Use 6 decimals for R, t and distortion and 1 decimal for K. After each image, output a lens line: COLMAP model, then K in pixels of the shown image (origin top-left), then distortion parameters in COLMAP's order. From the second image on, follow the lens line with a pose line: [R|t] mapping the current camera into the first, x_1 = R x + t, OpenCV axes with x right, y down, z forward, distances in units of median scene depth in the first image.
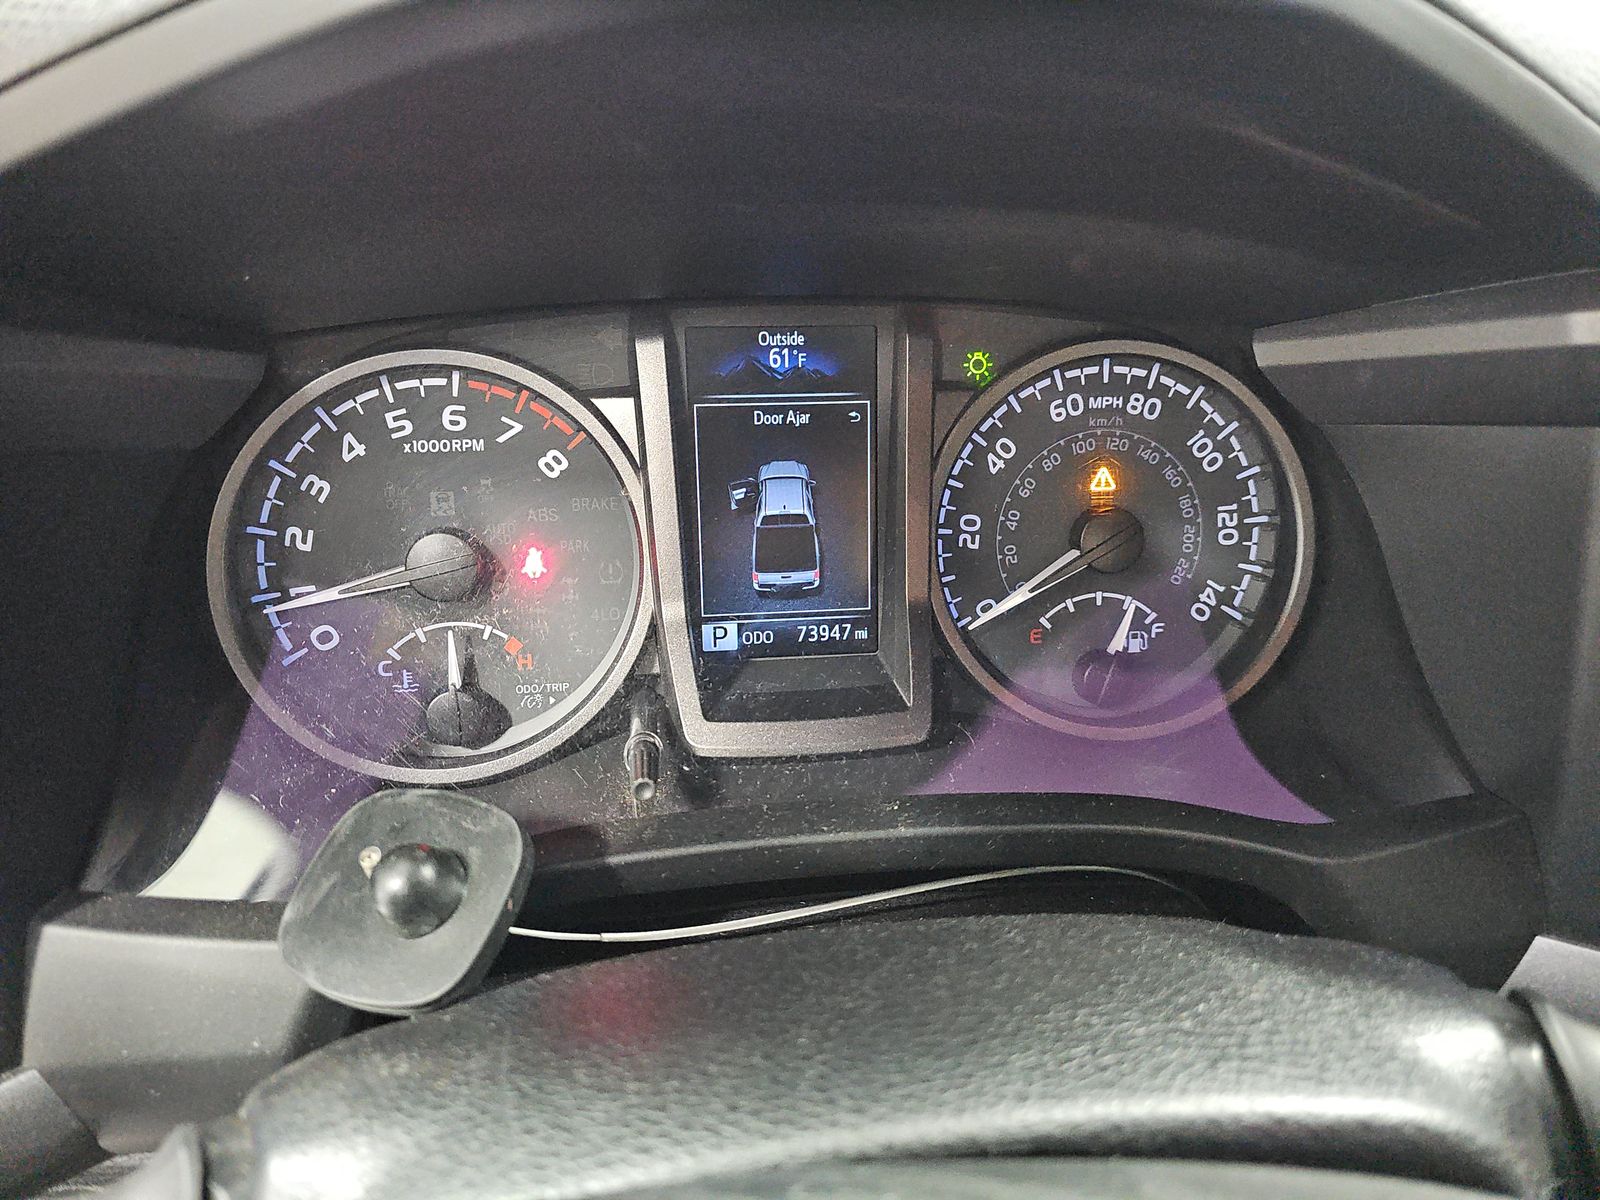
lens RADIAL K [[1084.4, 0, 800.0], [0, 1084.4, 600.0], [0, 0, 1]] dist [0.046973, -0.101805]
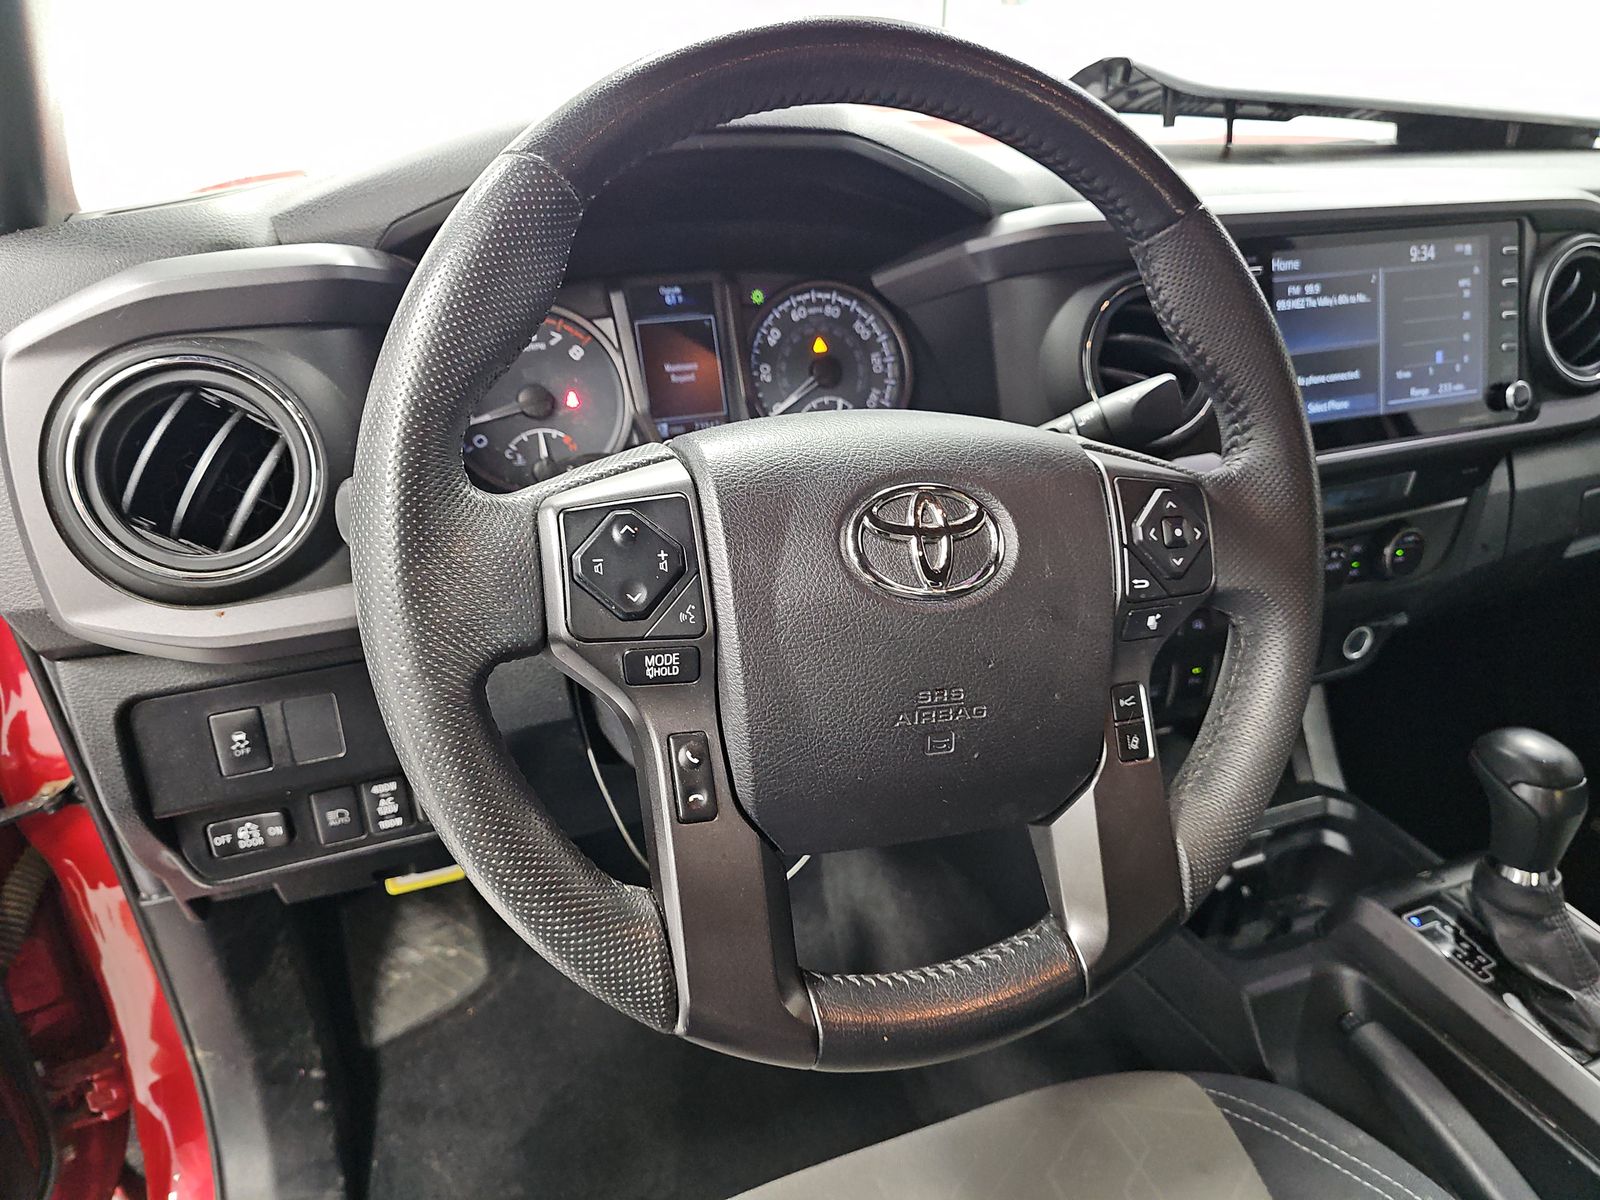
lens RADIAL K [[1084.4, 0, 800.0], [0, 1084.4, 600.0], [0, 0, 1]] dist [0.046973, -0.101805]
pose [[0.965624, -0.135217, 0.222005, -0.338604], [0.148293, 0.987998, -0.043244, 0.516513], [-0.213493, 0.074680, 0.974086, -1.167652]]
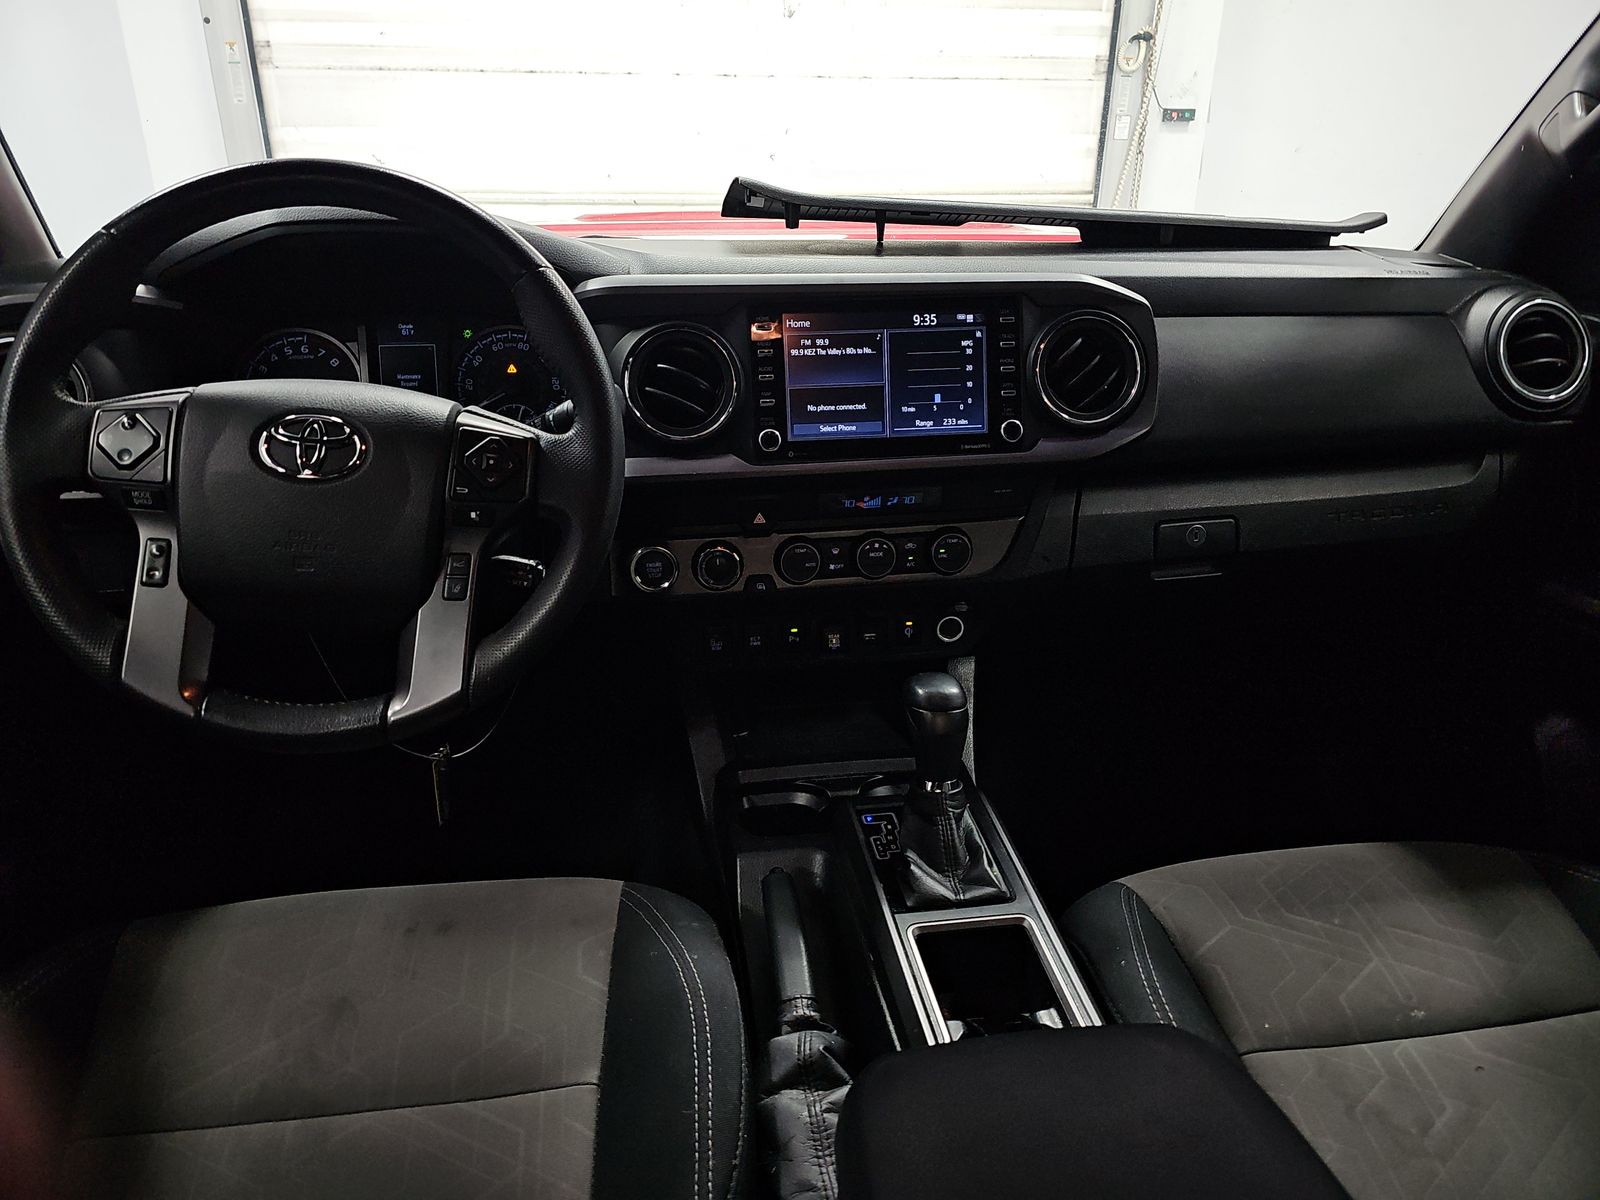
lens RADIAL K [[1043.2, 0, 800.0], [0, 1043.2, 600.0], [0, 0, 1]] dist [0.038183, -0.039559]
pose [[0.999313, -0.030045, 0.021678, 1.094324], [0.032752, 0.989919, -0.137796, 1.073752], [-0.017319, 0.138411, 0.990223, -2.094935]]
